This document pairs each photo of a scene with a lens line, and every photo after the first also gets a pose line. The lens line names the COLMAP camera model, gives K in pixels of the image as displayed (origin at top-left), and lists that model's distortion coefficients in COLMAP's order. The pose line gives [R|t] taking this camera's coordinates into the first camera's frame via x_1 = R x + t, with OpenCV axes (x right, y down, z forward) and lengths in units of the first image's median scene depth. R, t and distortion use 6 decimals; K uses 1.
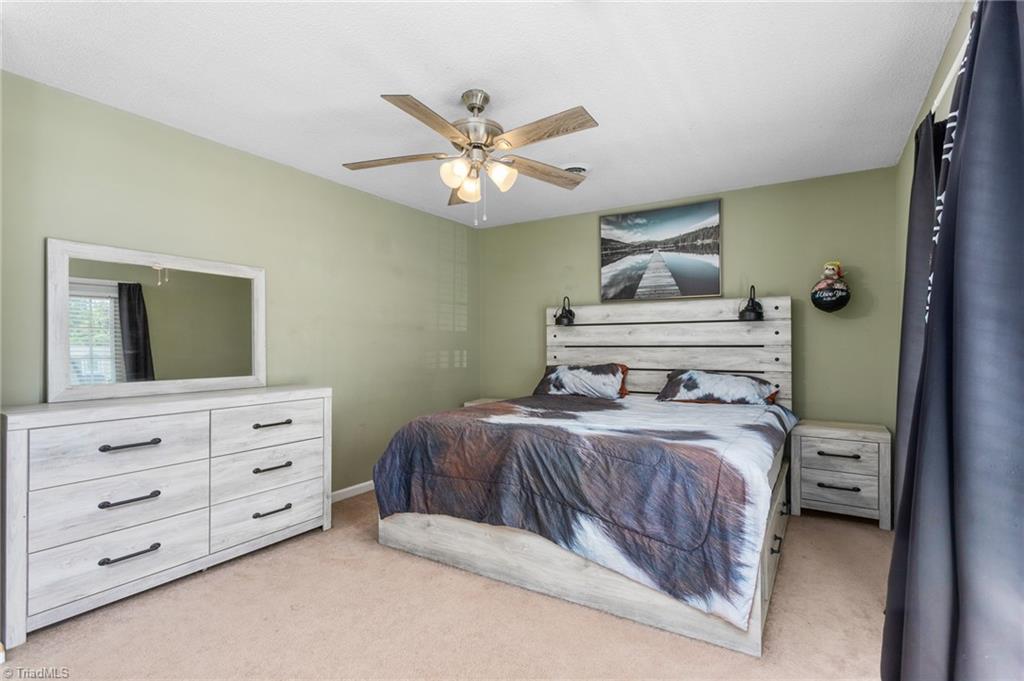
lens RADIAL K [[490.2, 0, 516.9], [0, 490.2, 339.6], [0, 0, 1]] dist [0.000740, 0.000433]
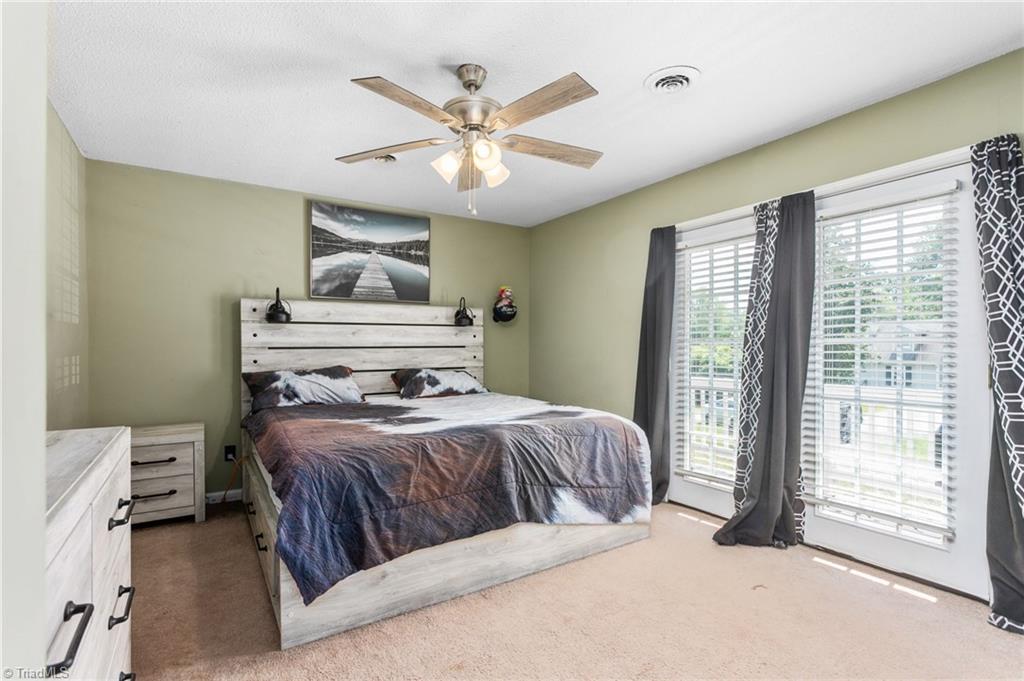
lens RADIAL K [[490.2, 0, 519.4], [0, 490.2, 348.4], [0, 0, 1]] dist [0.000740, 0.000433]
pose [[0.430837, -0.005008, 0.902416, -0.523539], [-0.006920, 0.999937, 0.008853, 0.005102], [-0.902403, -0.010059, 0.430776, 0.313636]]
